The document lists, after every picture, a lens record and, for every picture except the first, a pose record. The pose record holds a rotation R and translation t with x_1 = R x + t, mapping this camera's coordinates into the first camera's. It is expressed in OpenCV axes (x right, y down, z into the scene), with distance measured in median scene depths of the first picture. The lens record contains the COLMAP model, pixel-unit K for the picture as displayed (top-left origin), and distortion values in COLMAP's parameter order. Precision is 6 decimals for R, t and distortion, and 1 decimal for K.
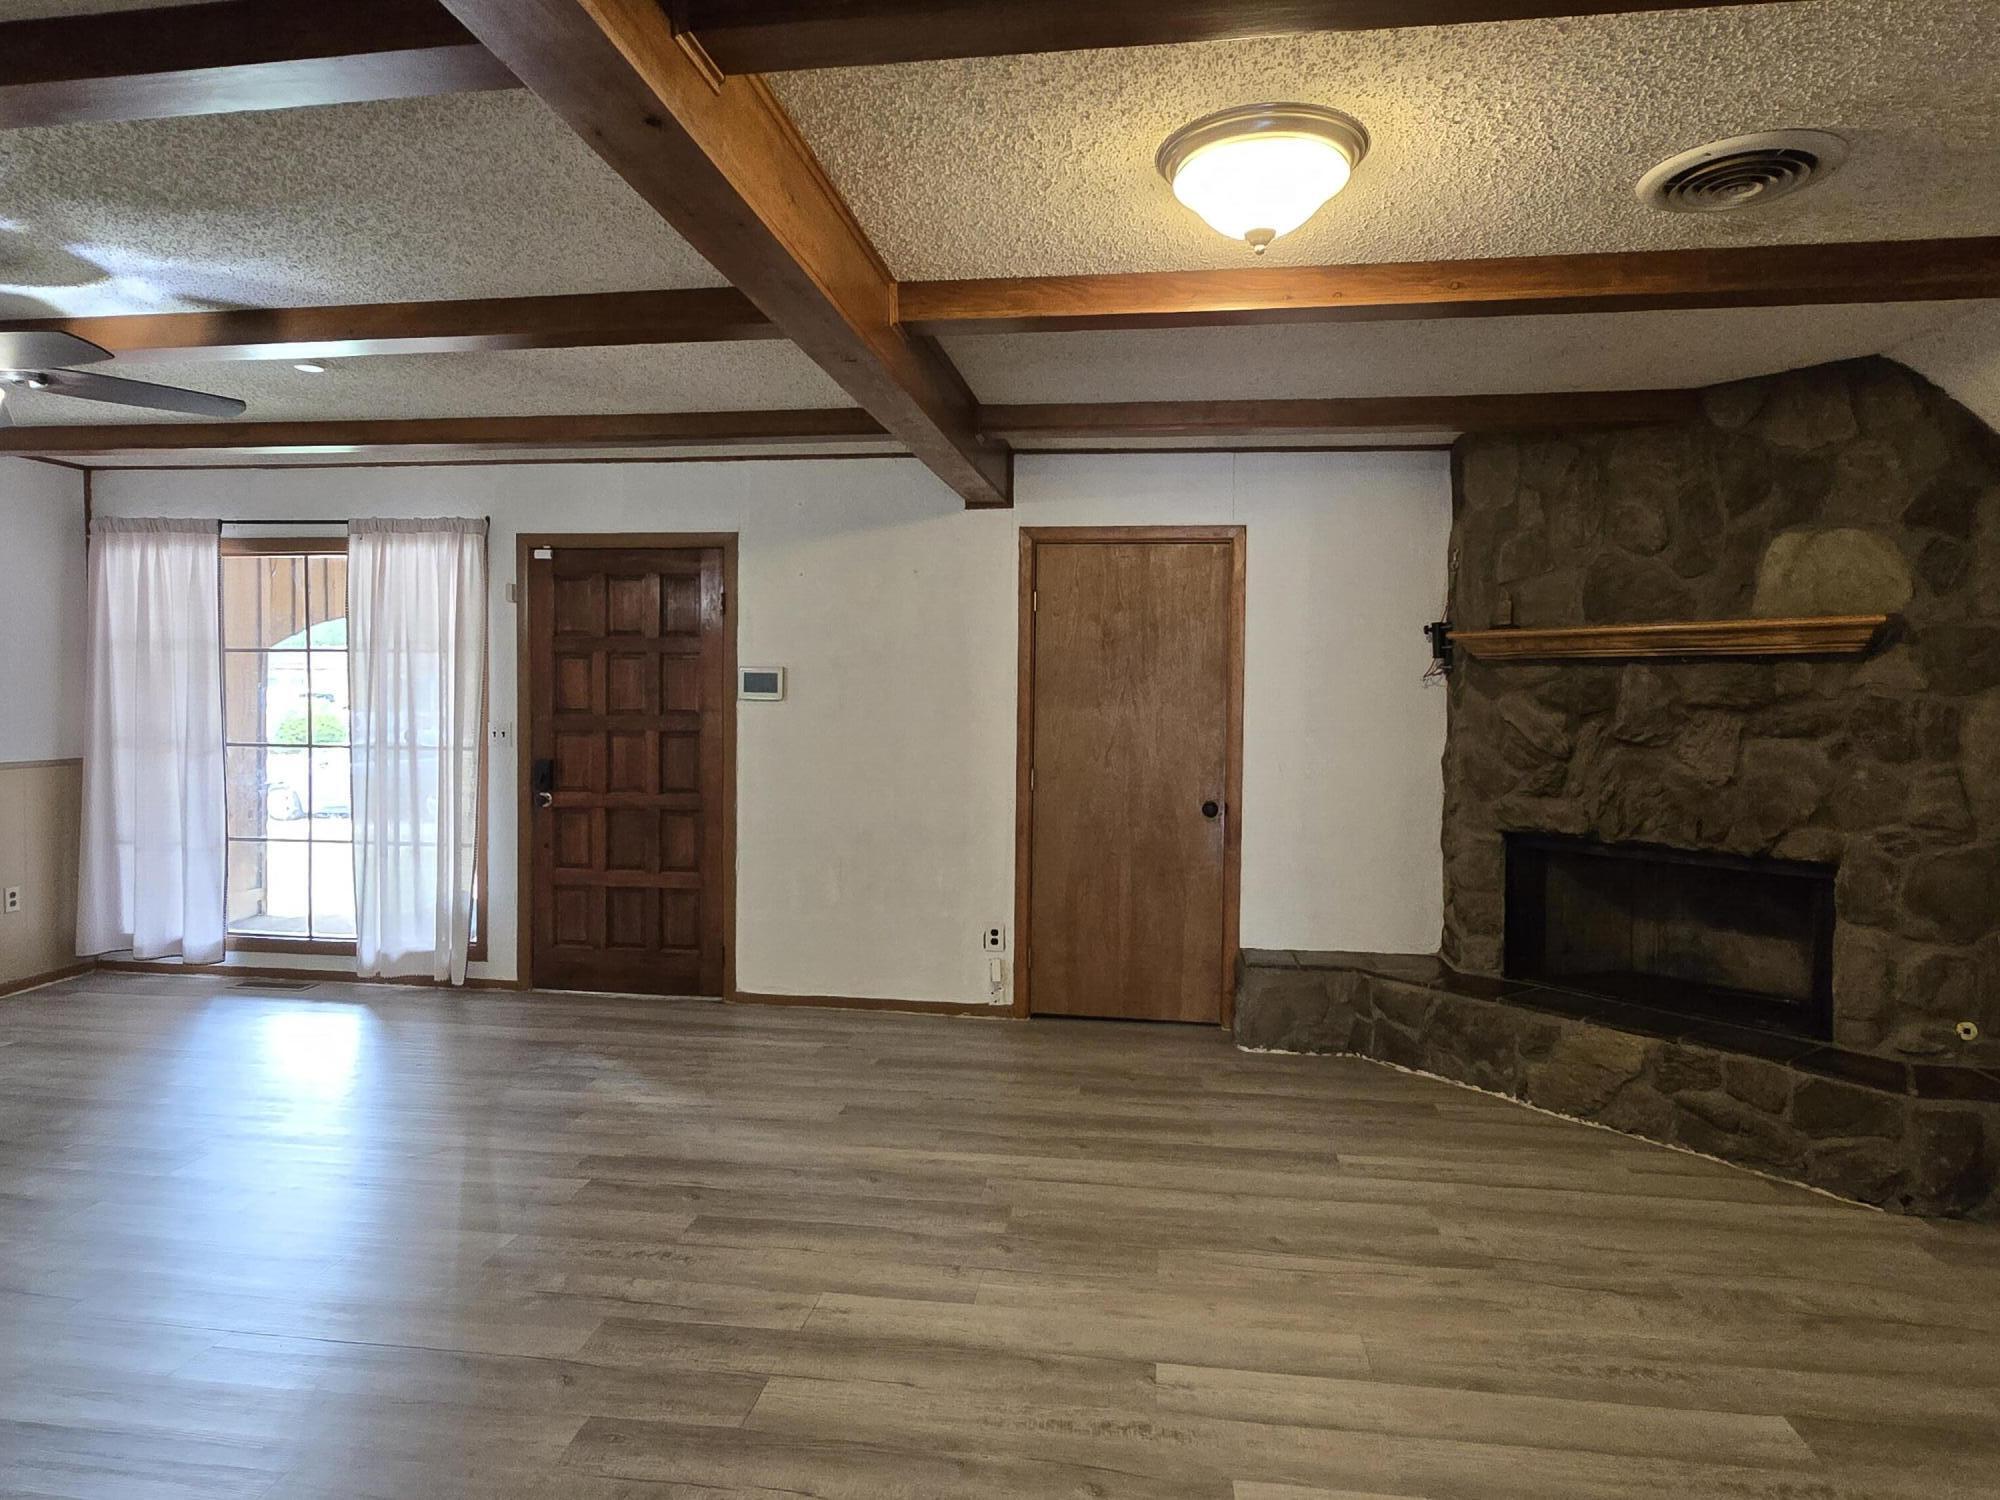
lens RADIAL K [[1234.3, 0, 1002.7], [0, 1234.3, 743.5], [0, 0, 1]] dist [0.005051, -0.001585]
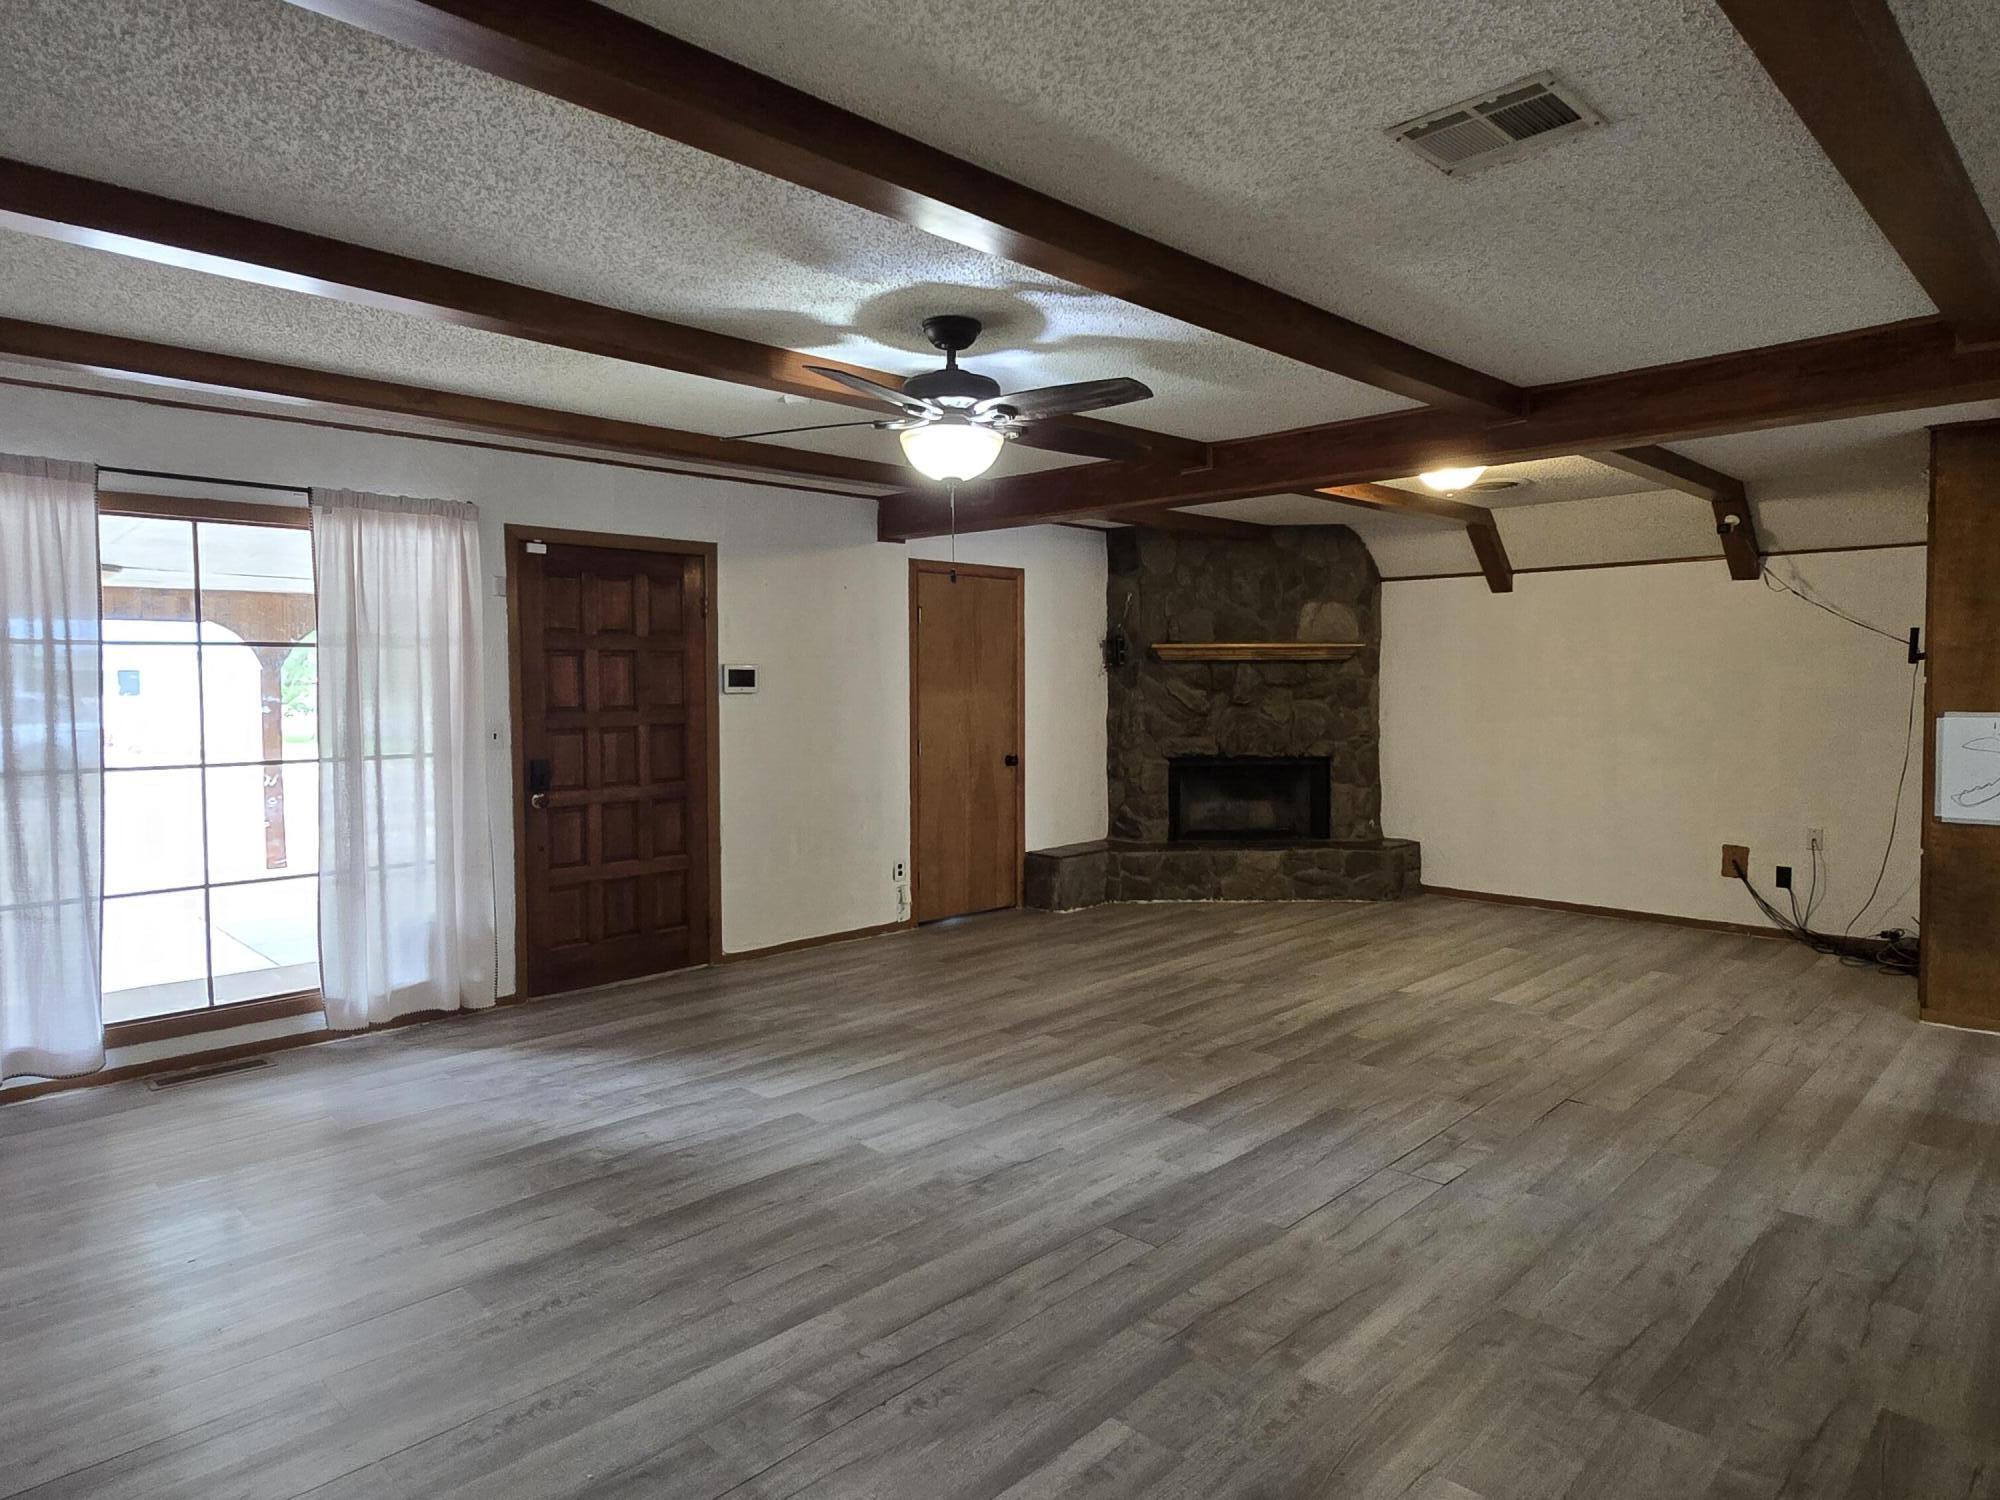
lens RADIAL K [[1234.3, 0, 1009.2], [0, 1234.3, 746.4], [0, 0, 1]] dist [0.005051, -0.001585]
pose [[0.578781, -0.057541, 0.813451, -1.168076], [0.042060, 0.998286, 0.040690, -0.026609], [-0.814398, 0.010664, 0.580209, 0.167217]]
